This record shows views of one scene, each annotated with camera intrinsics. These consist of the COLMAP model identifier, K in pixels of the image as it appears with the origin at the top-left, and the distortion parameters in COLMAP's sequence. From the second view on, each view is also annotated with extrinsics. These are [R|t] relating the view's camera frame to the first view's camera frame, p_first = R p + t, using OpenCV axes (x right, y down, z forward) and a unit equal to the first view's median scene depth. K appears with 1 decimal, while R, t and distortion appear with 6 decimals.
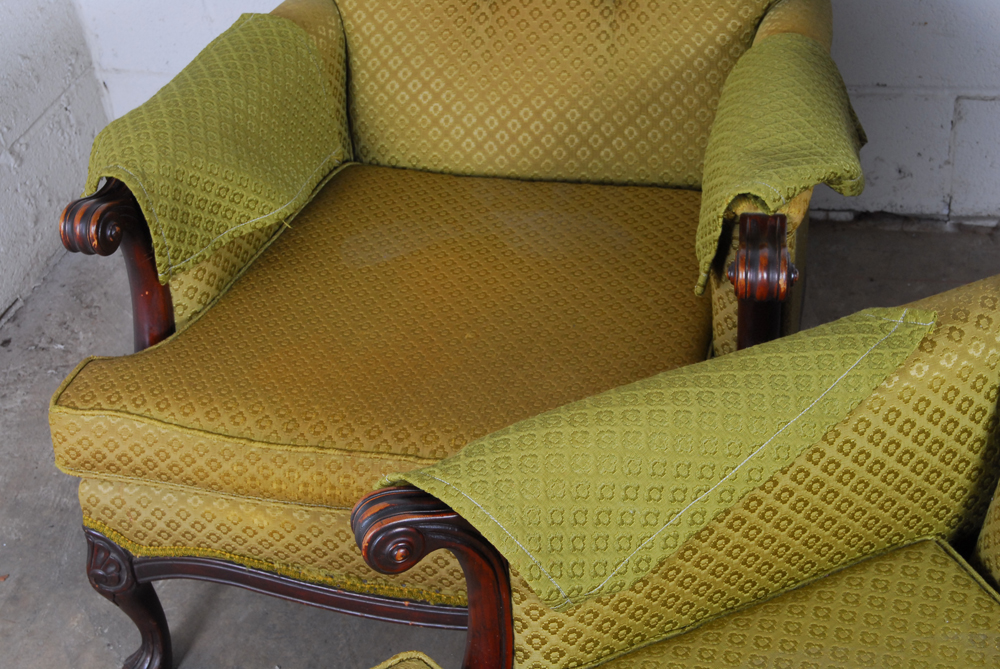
lens RADIAL K [[1647.3, 0, 494.5], [0, 1647.3, 335.8], [0, 0, 1]] dist [0.044518, 0.000000]
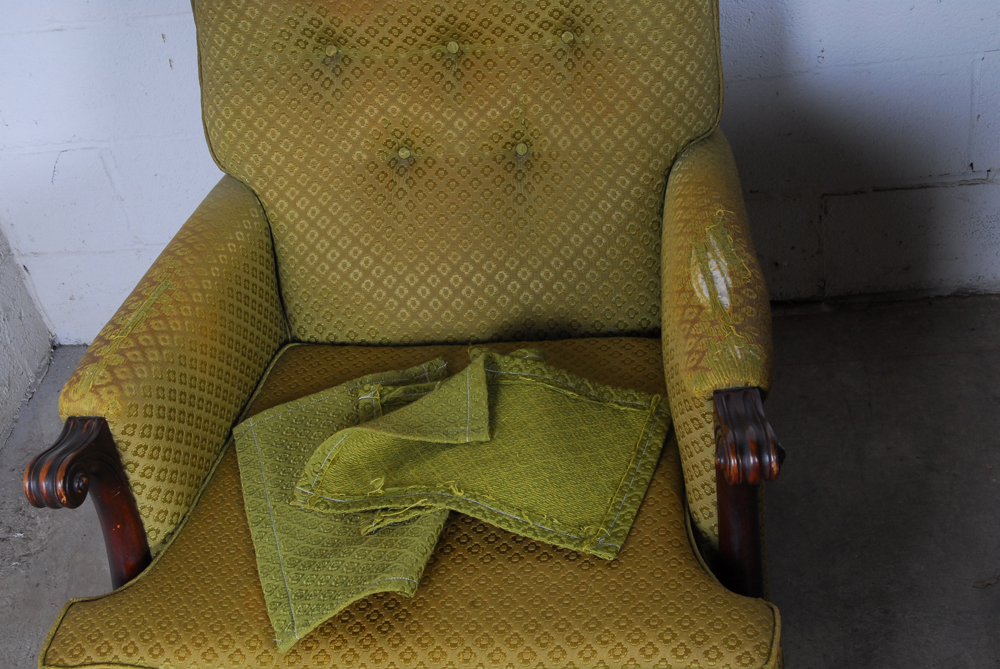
lens RADIAL K [[1372.5, 0, 499.9], [0, 1372.5, 337.1], [0, 0, 1]] dist [0.000304, 0.000000]
pose [[0.985228, -0.133758, 0.106933, -0.052548], [0.133868, 0.990980, 0.006179, -0.103638], [-0.106795, 0.008227, 0.994247, 0.139603]]
